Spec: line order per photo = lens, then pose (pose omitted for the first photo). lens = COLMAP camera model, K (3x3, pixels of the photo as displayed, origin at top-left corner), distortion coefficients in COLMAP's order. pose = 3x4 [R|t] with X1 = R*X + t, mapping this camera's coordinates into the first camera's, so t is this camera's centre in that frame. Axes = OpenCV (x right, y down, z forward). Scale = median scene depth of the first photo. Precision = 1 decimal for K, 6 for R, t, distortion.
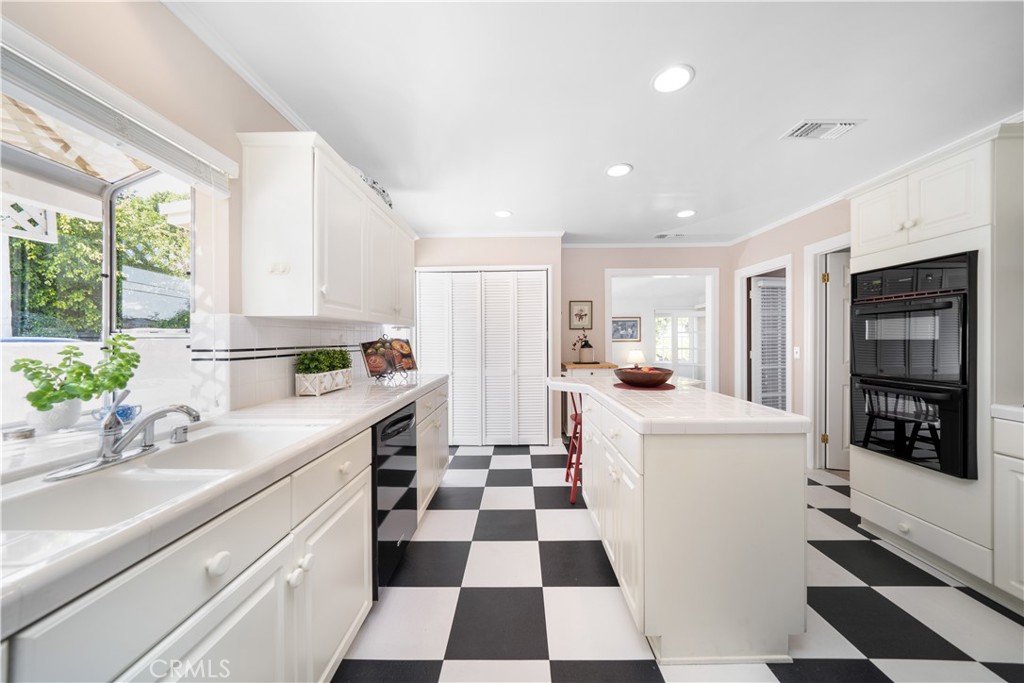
lens RADIAL K [[400.2, 0, 520.6], [0, 400.2, 345.0], [0, 0, 1]] dist [0.000176, 0.000112]
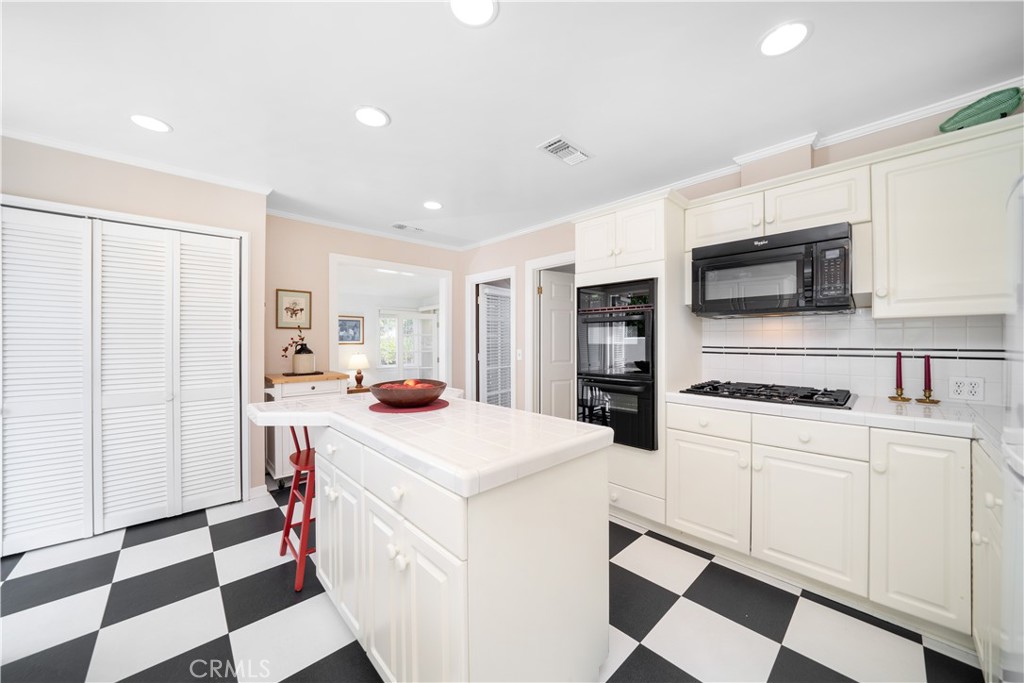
lens RADIAL K [[352.9, 0, 509.6], [0, 352.9, 341.0], [0, 0, 1]] dist [-0.019963, 0.002348]
pose [[0.718835, 0.003784, 0.695171, -0.017134], [0.003921, 0.999947, -0.009498, -0.010236], [-0.695170, 0.009554, 0.718782, 0.305967]]
